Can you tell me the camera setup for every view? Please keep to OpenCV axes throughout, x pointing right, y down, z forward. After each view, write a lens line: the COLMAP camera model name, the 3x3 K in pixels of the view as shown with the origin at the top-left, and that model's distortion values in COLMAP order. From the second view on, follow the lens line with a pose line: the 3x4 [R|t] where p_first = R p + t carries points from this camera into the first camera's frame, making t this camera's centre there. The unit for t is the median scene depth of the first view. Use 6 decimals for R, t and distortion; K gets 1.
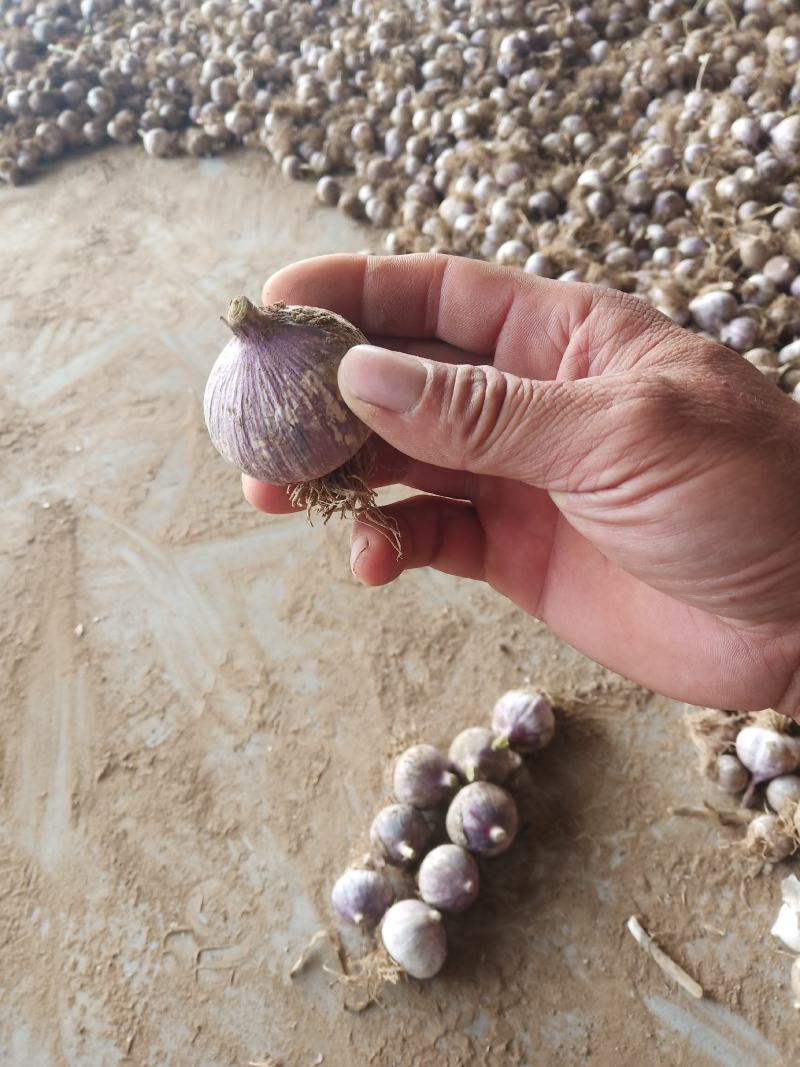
lens RADIAL K [[836.9, 0, 401.8], [0, 836.9, 532.8], [0, 0, 1]] dist [-0.001796, -0.057895]
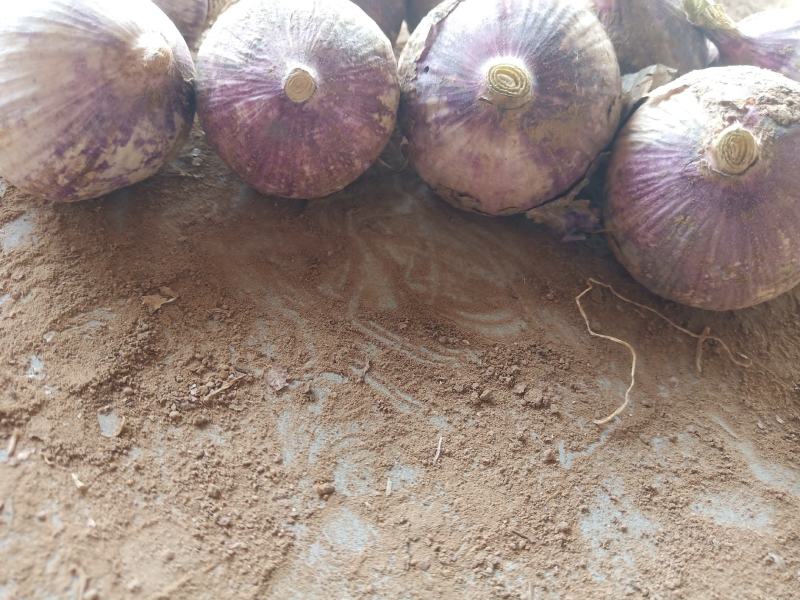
lens RADIAL K [[652.9, 0, 400.0], [0, 652.9, 300.0], [0, 0, 1]] dist [-0.012761, -0.087858]
pose [[0.611787, 0.738545, -0.283315, 0.160024], [-0.730016, 0.665075, 0.157327, 0.306997], [0.304619, 0.110574, 0.946034, 0.603043]]
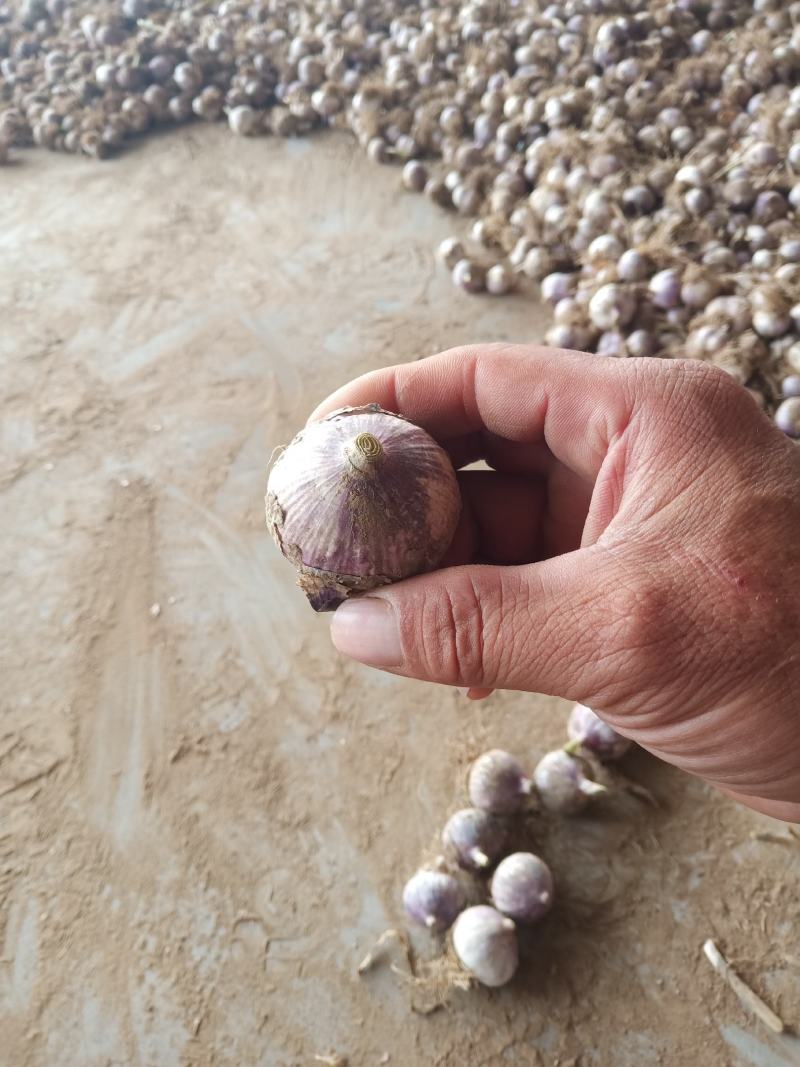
lens RADIAL K [[836.9, 0, 401.8], [0, 836.9, 532.8], [0, 0, 1]] dist [-0.001796, -0.057895]
pose [[0.997134, 0.055623, -0.051274, -0.045347], [-0.054617, 0.998290, 0.020833, -0.013994], [0.052345, -0.017973, 0.998467, 0.010793]]
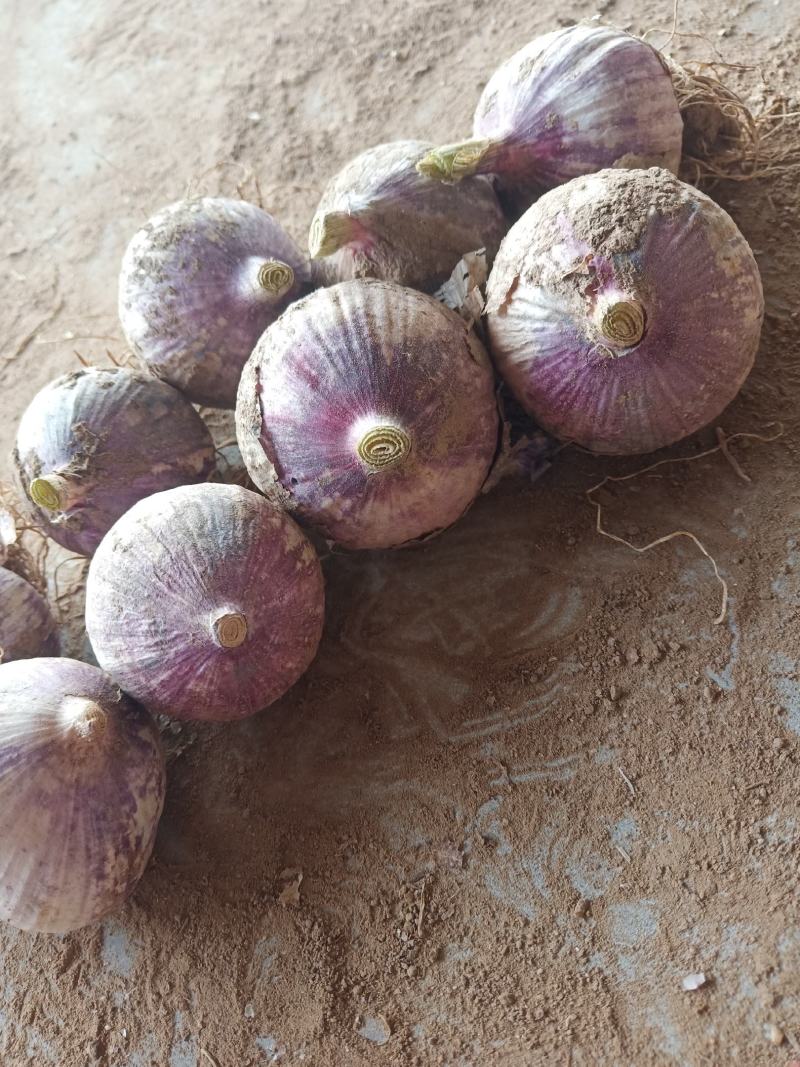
lens RADIAL K [[862.0, 0, 400.4], [0, 862.0, 537.2], [0, 0, 1]] dist [-0.046837, -0.011843]
pose [[0.974747, 0.067184, -0.212967, 0.135116], [-0.019680, 0.975803, 0.217763, 0.254466], [0.222444, -0.208073, 0.952483, 0.576197]]
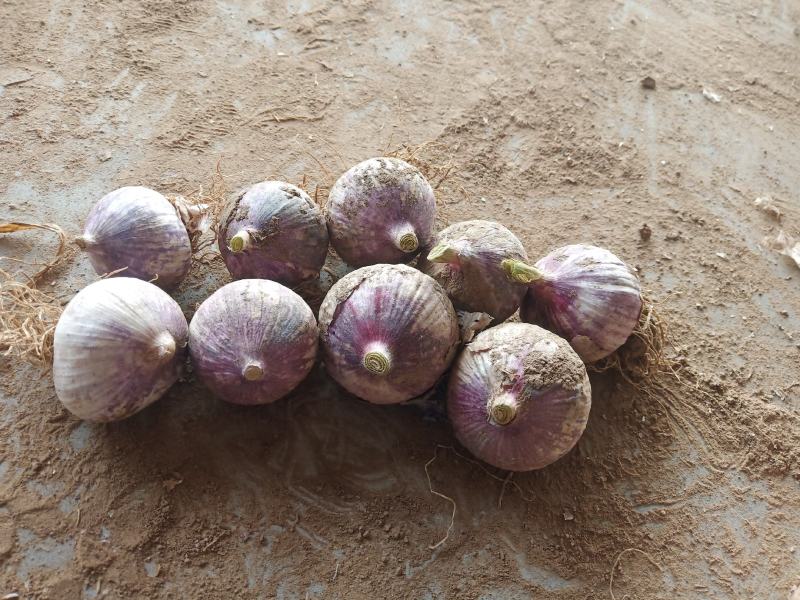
lens RADIAL K [[632.6, 0, 400.0], [0, 632.6, 300.0], [0, 0, 1]] dist [-0.001500, -0.070345]
pose [[0.621475, 0.762376, -0.180418, 0.124102], [-0.737549, 0.647006, 0.193405, 0.198587], [0.264179, 0.012870, 0.964388, 0.500490]]
